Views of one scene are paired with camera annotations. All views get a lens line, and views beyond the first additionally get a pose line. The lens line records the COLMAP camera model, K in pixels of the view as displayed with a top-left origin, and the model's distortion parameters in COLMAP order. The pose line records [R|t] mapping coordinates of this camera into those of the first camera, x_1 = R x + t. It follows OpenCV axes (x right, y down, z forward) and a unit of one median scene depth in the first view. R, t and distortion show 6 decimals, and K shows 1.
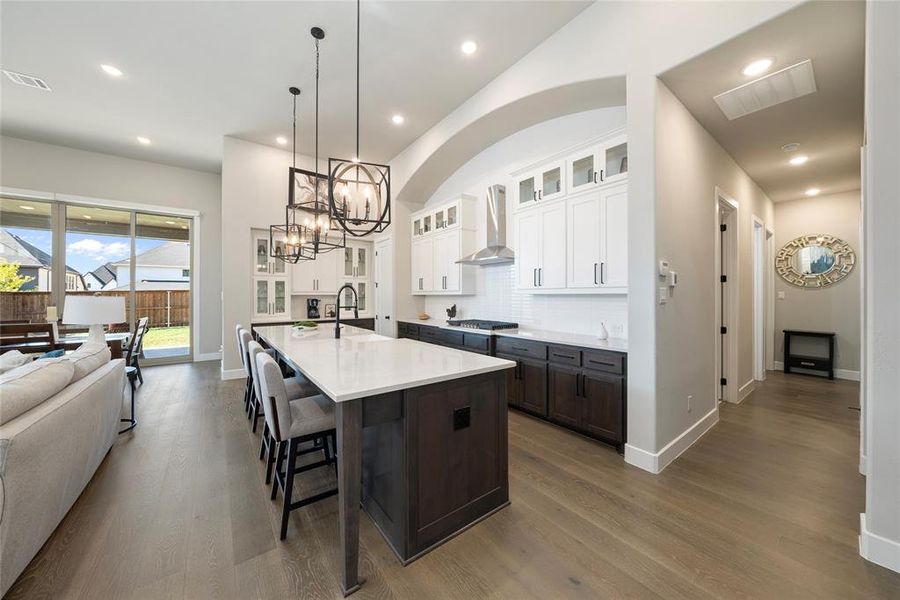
lens RADIAL K [[303.6, 0, 447.1], [0, 303.6, 298.4], [0, 0, 1]] dist [-0.005766, -0.000189]
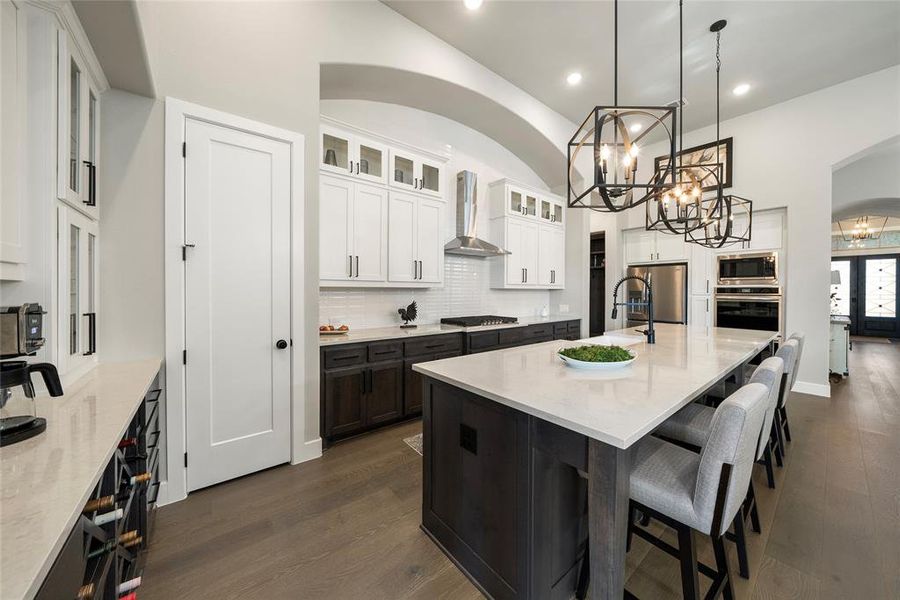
lens RADIAL K [[314.4, 0, 454.6], [0, 314.4, 291.2], [0, 0, 1]] dist [-0.000249, 0.000009]
pose [[-0.030087, -0.005274, 0.999533, -0.817623], [-0.000622, 0.999986, 0.005257, -0.008662], [-0.999547, -0.000464, -0.030089, 1.079754]]
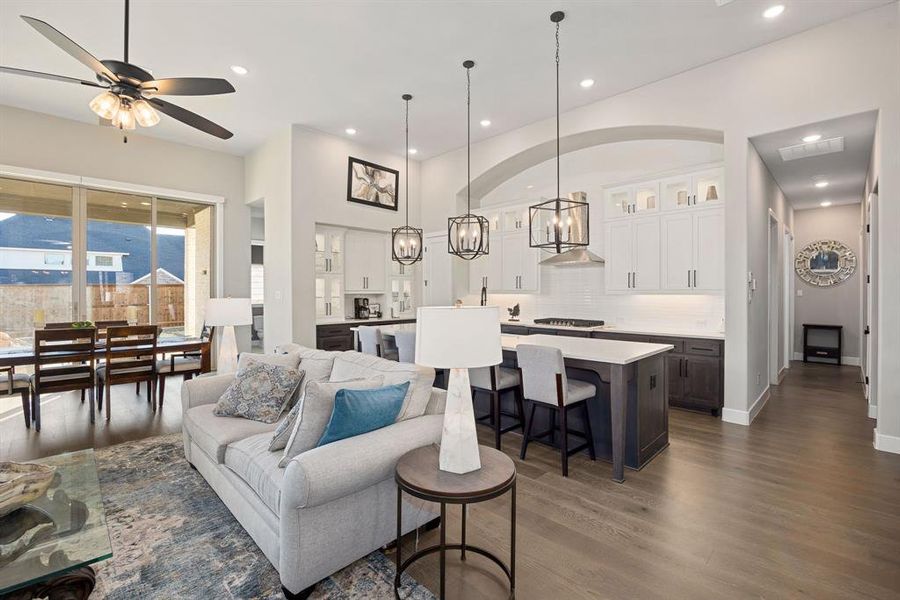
lens RADIAL K [[392.7, 0, 448.8], [0, 392.7, 296.2], [0, 0, 1]] dist [-0.014964, 0.000657]
pose [[0.989661, -0.002931, 0.143396, -0.447478], [0.001951, 0.999974, 0.006973, -0.014522], [-0.143413, -0.006621, 0.989641, -0.275293]]
